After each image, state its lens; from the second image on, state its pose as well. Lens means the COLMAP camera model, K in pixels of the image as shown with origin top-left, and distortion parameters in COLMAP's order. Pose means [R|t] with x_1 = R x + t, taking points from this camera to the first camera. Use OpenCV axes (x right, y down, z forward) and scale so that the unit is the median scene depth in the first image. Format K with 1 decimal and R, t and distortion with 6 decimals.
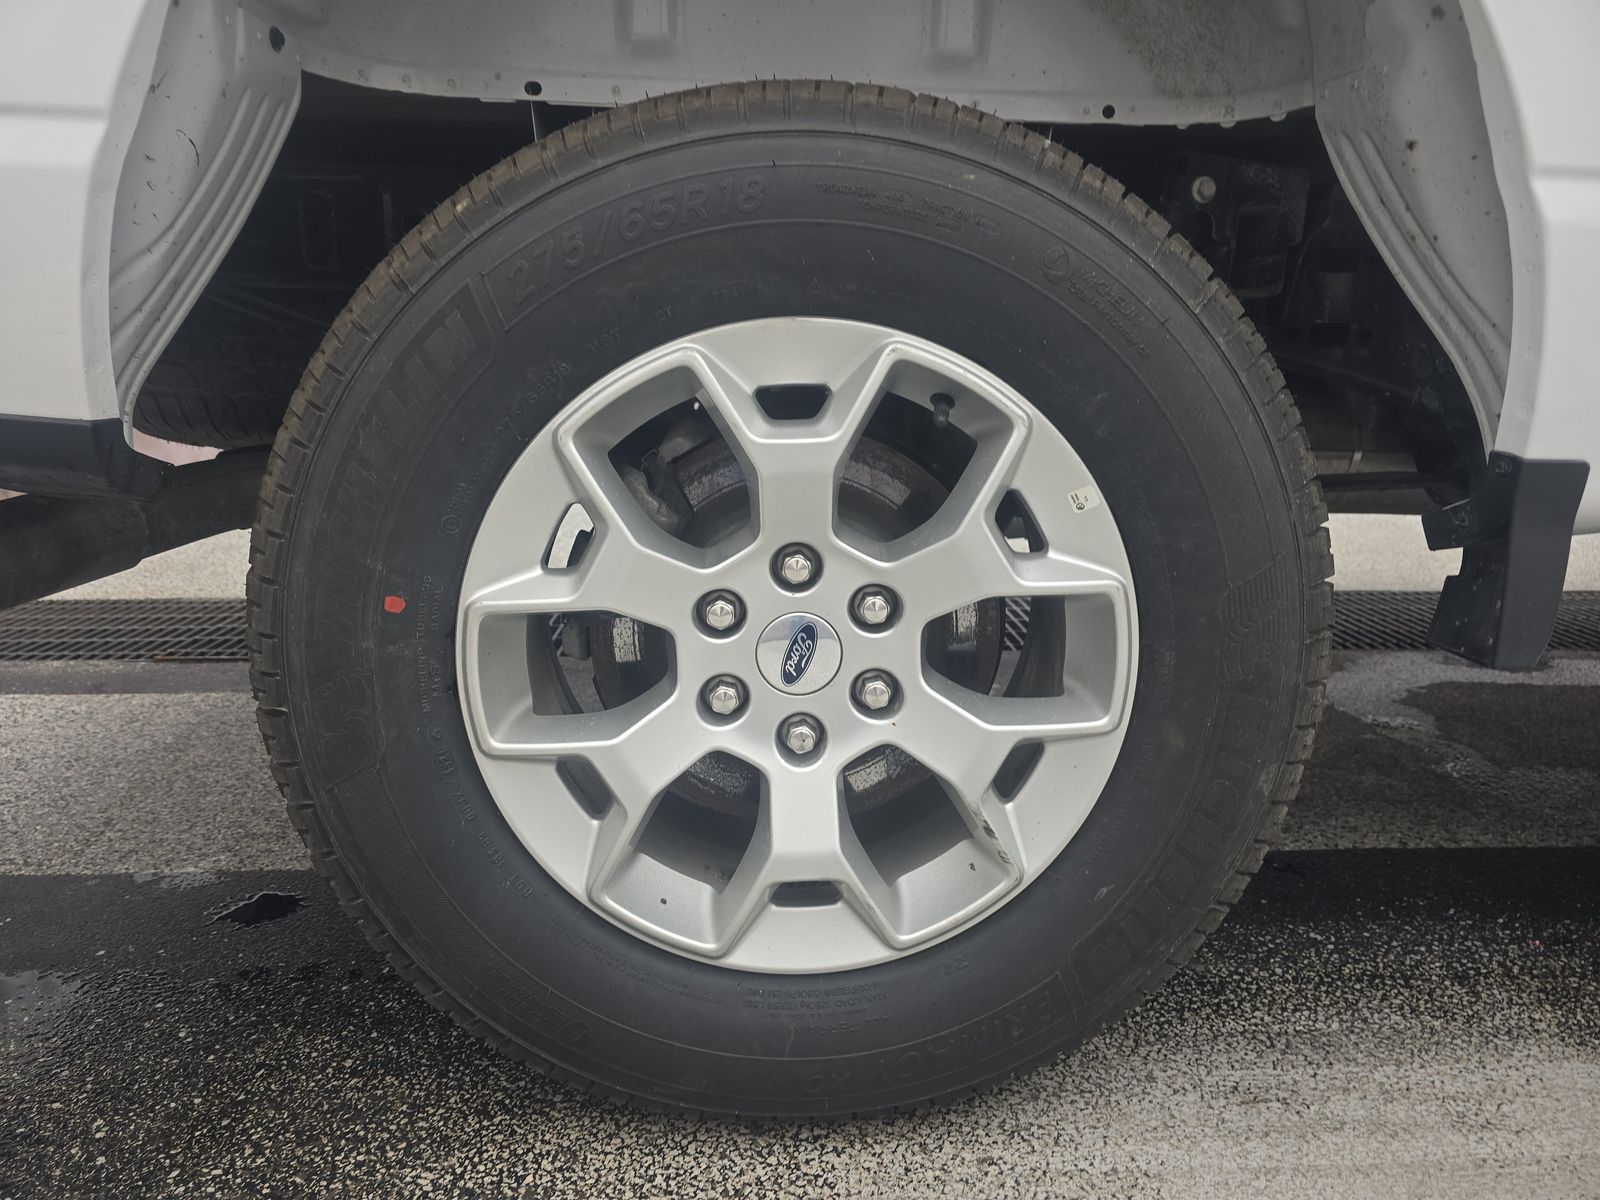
lens RADIAL K [[1102.6, 0, 797.5], [0, 1102.6, 603.9], [0, 0, 1]] dist [0.027337, -0.025415]
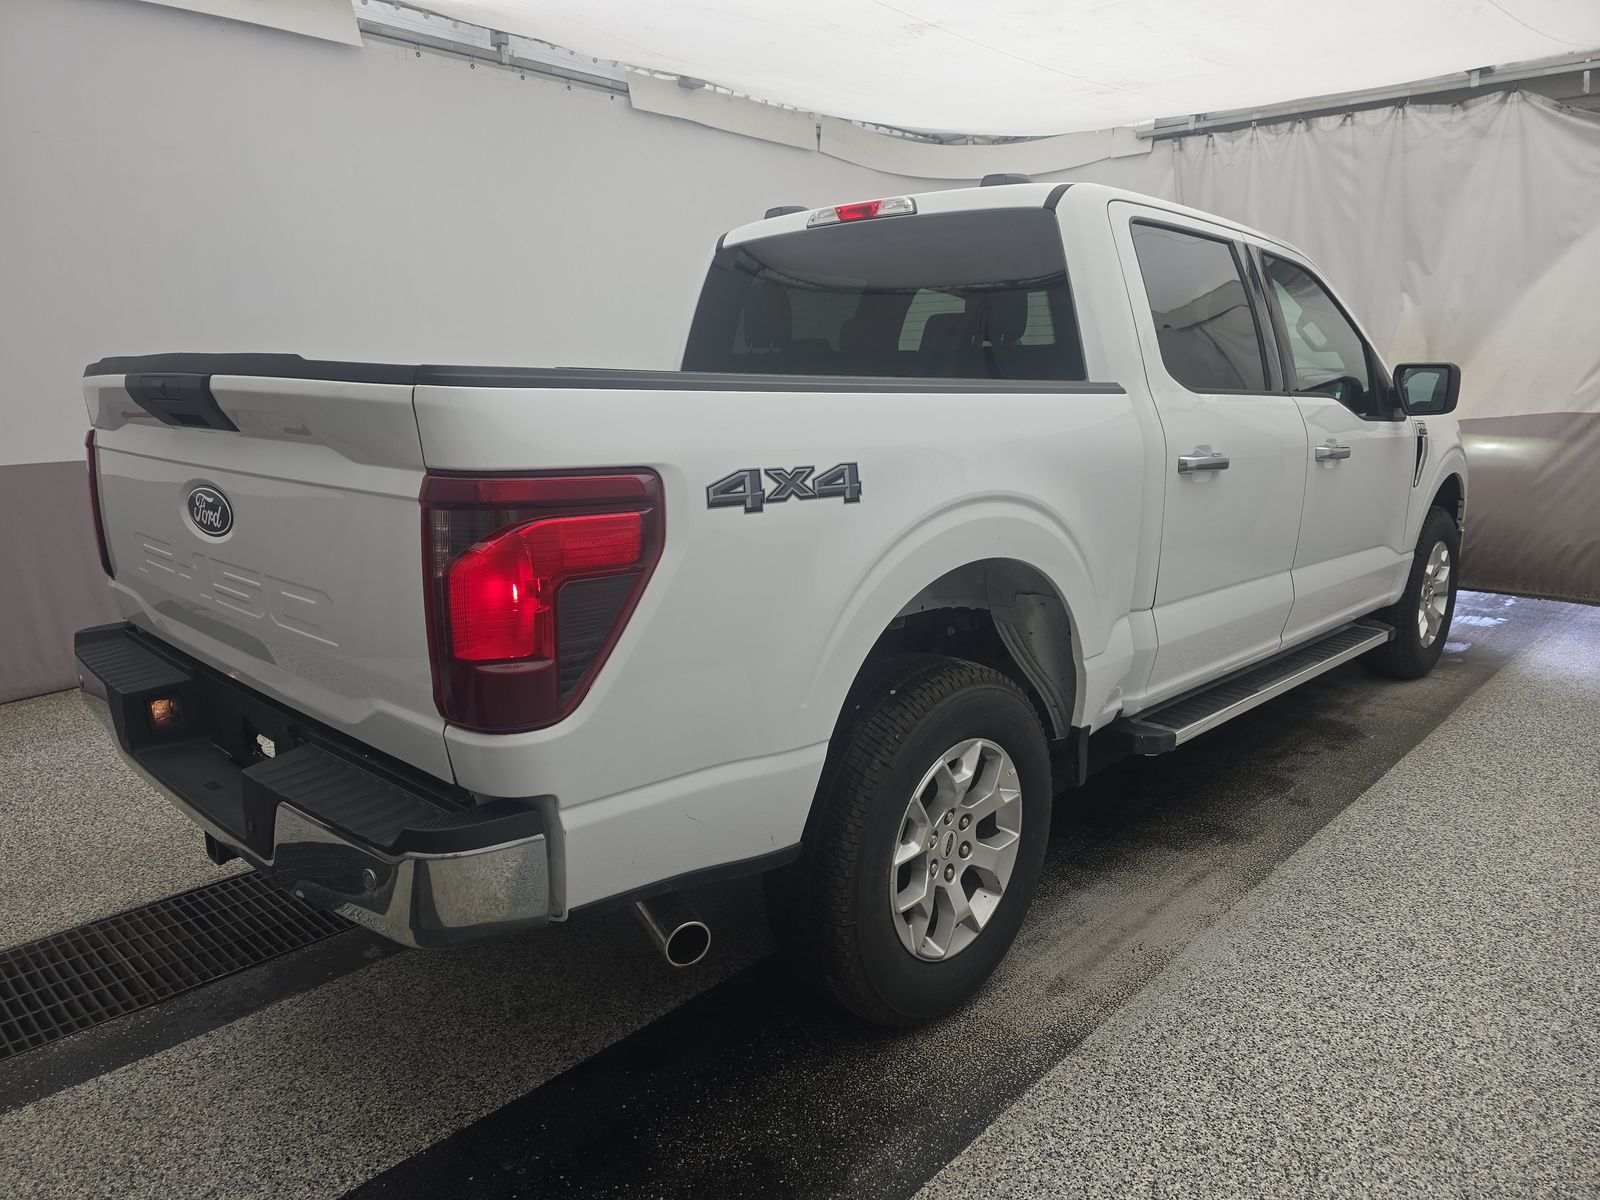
lens RADIAL K [[1102.6, 0, 795.1], [0, 1102.6, 599.2], [0, 0, 1]] dist [0.027337, -0.025415]
pose [[0.709627, -0.152150, 0.687953, -2.199002], [0.165613, 0.985069, 0.047031, -0.799060], [-0.684837, 0.080560, 0.724230, -0.893293]]
